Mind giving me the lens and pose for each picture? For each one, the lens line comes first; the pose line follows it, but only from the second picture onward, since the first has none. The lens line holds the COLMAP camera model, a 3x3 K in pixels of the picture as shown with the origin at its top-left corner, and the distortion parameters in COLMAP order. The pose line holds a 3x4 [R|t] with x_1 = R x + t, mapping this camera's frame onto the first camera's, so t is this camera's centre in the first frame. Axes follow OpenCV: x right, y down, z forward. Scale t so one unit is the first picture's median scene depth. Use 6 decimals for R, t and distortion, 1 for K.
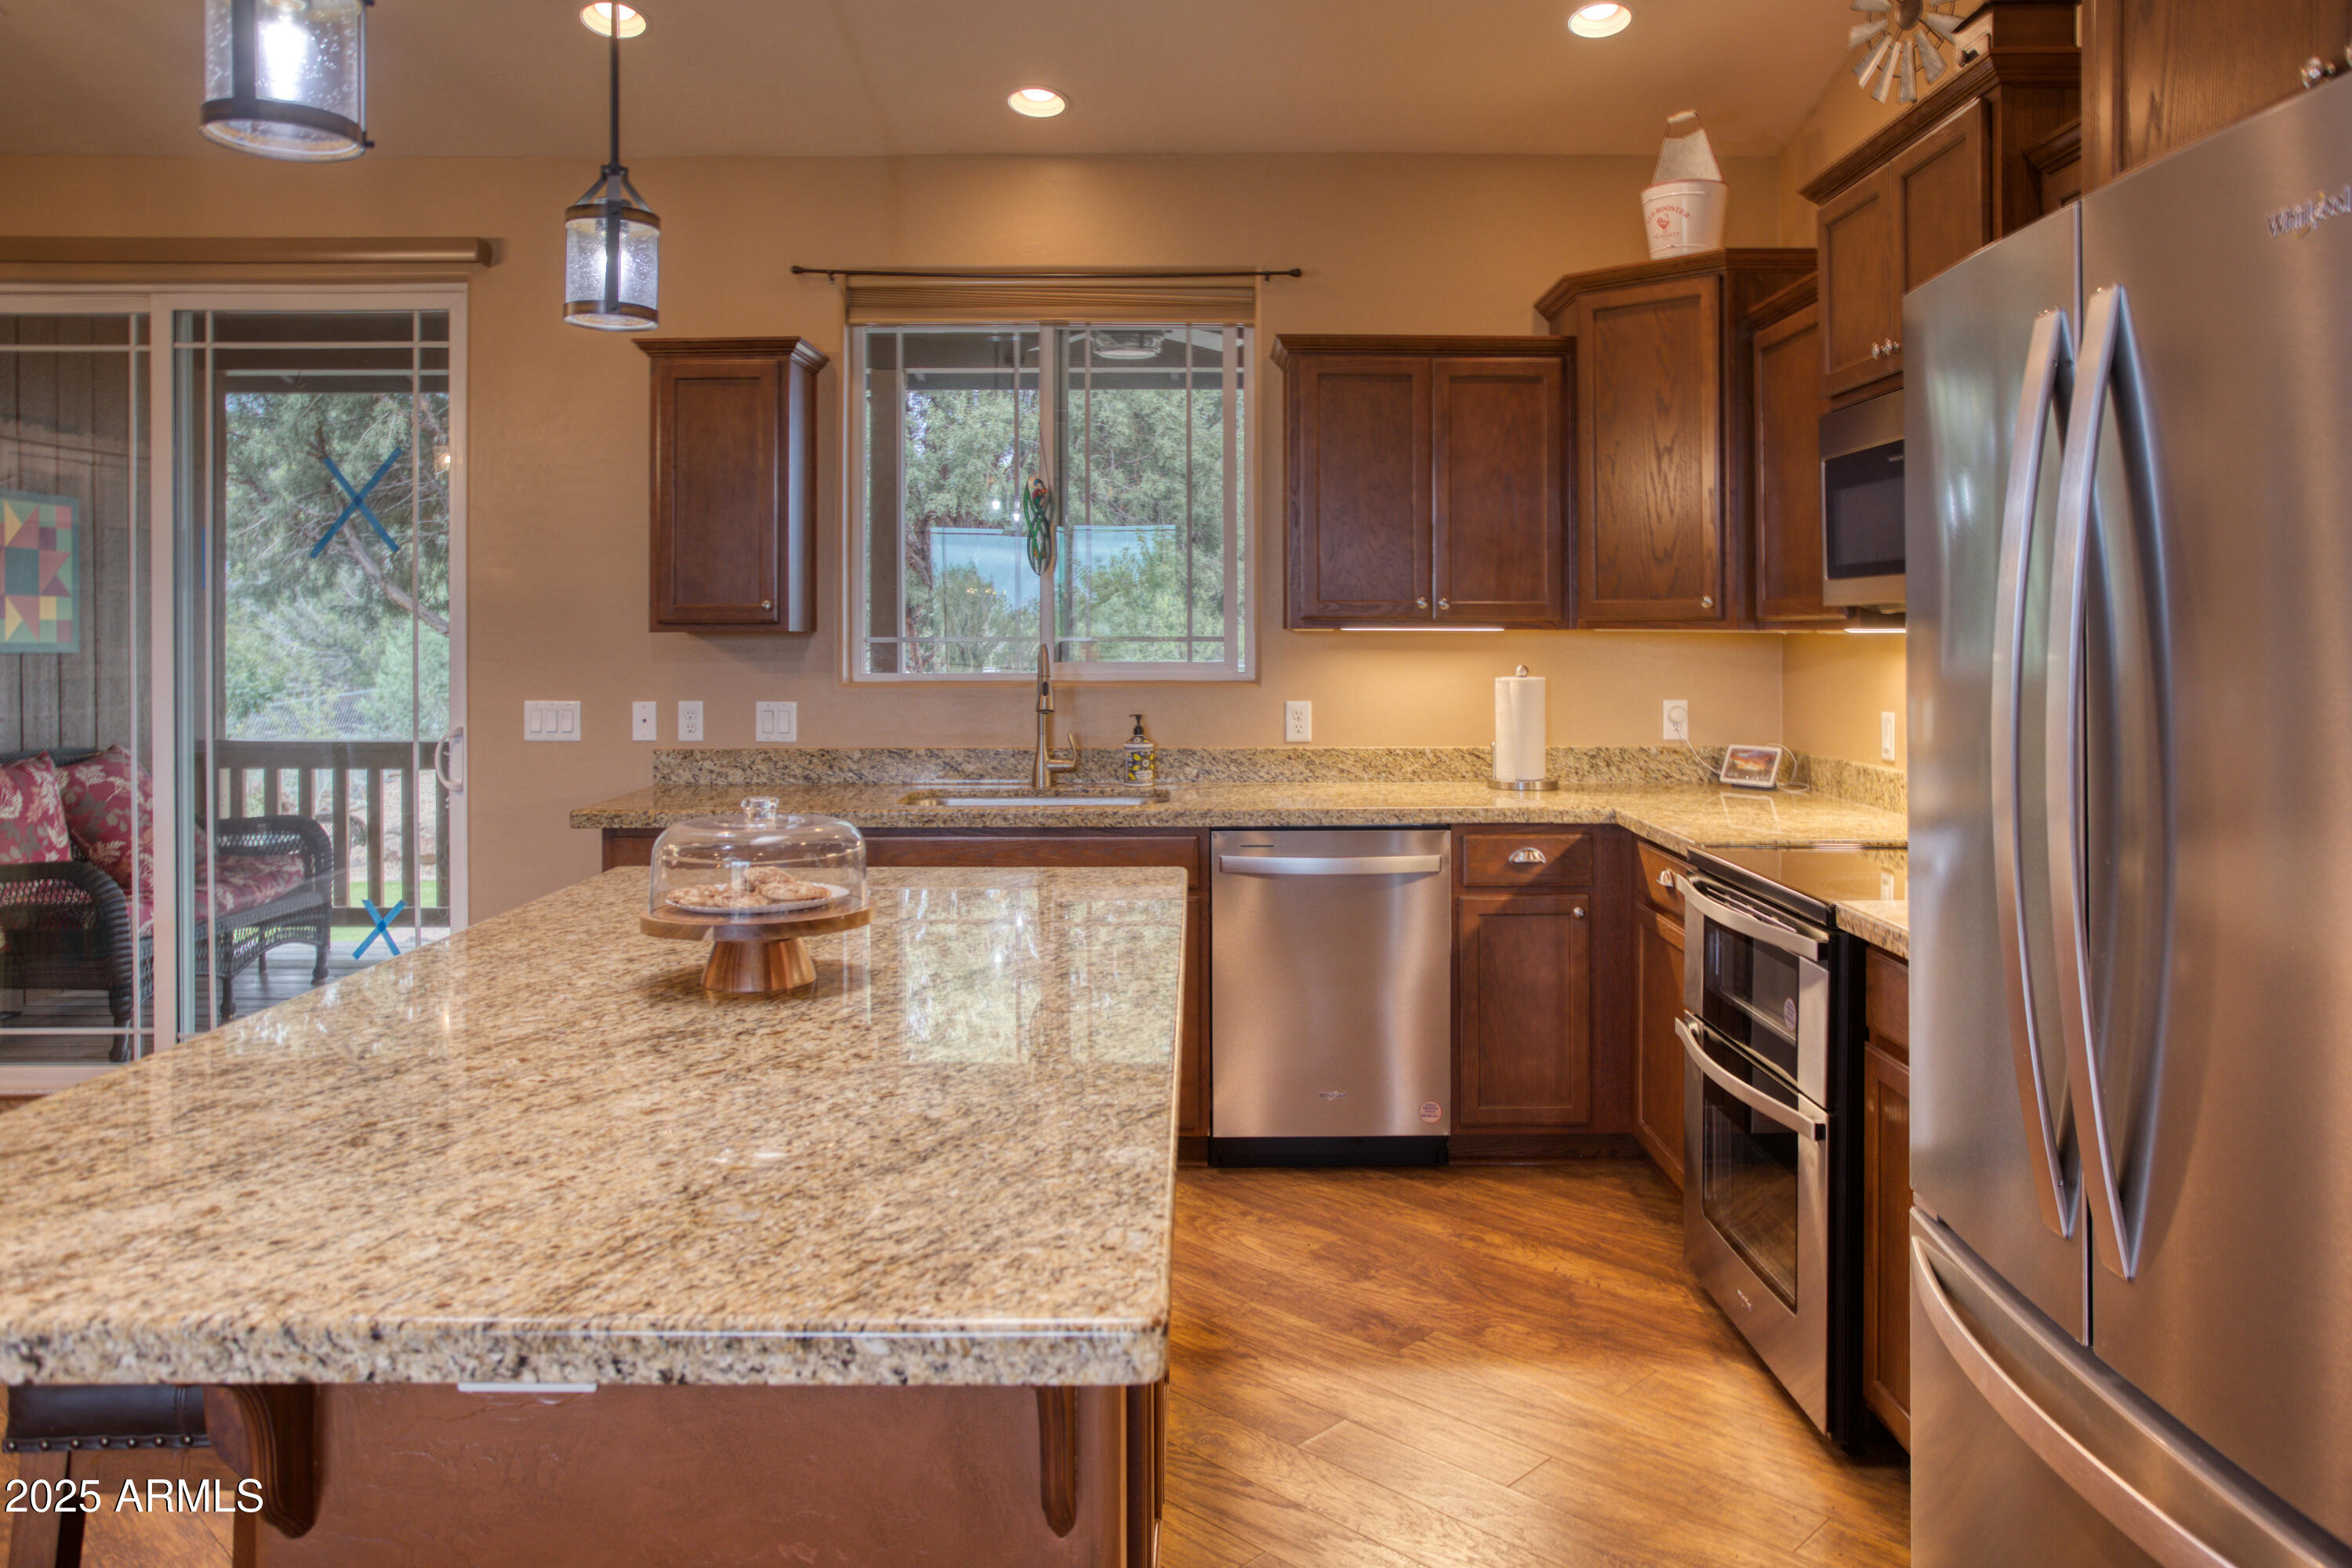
lens RADIAL K [[1641.7, 0, 1090.9], [0, 1641.7, 610.6], [0, 0, 1]] dist [-0.021584, 0.017260]
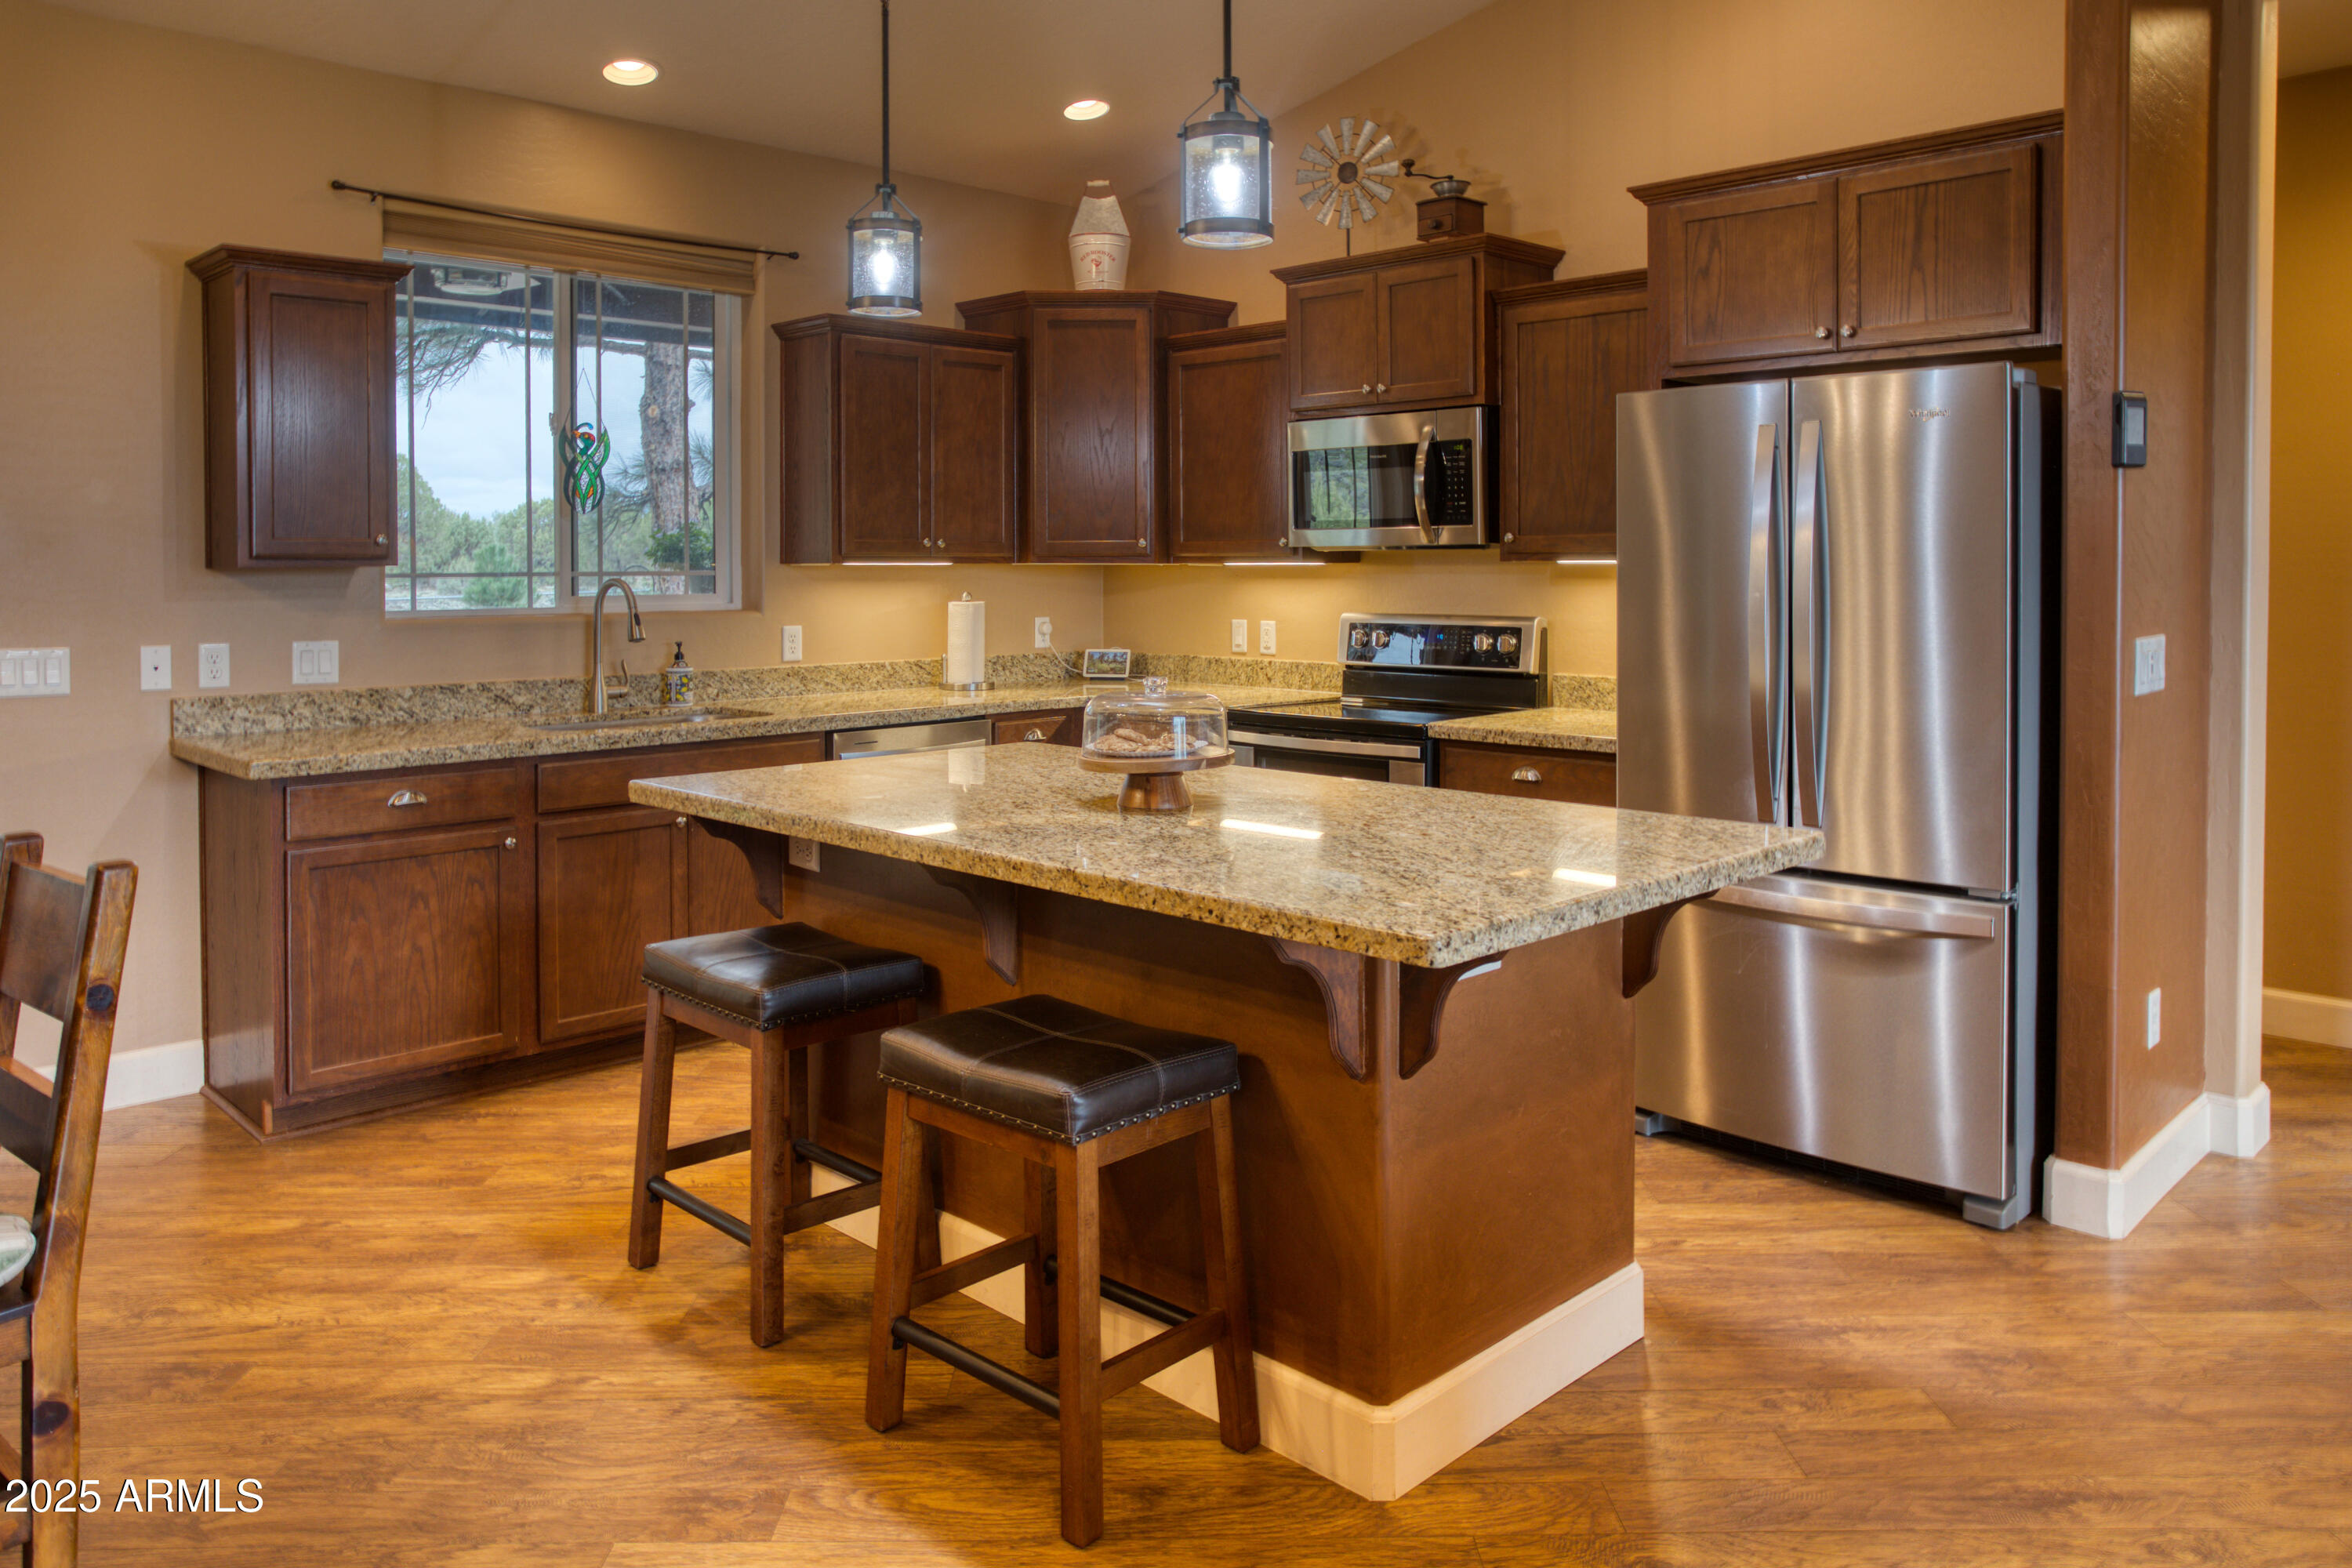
lens RADIAL K [[1641.7, 0, 1173.6], [0, 1641.7, 576.8], [0, 0, 1]] dist [-0.021584, 0.017260]
pose [[0.719885, -0.007011, 0.694058, -0.490761], [-0.005242, 0.999866, 0.015536, 0.001132], [-0.694074, -0.014823, 0.719751, -0.018561]]
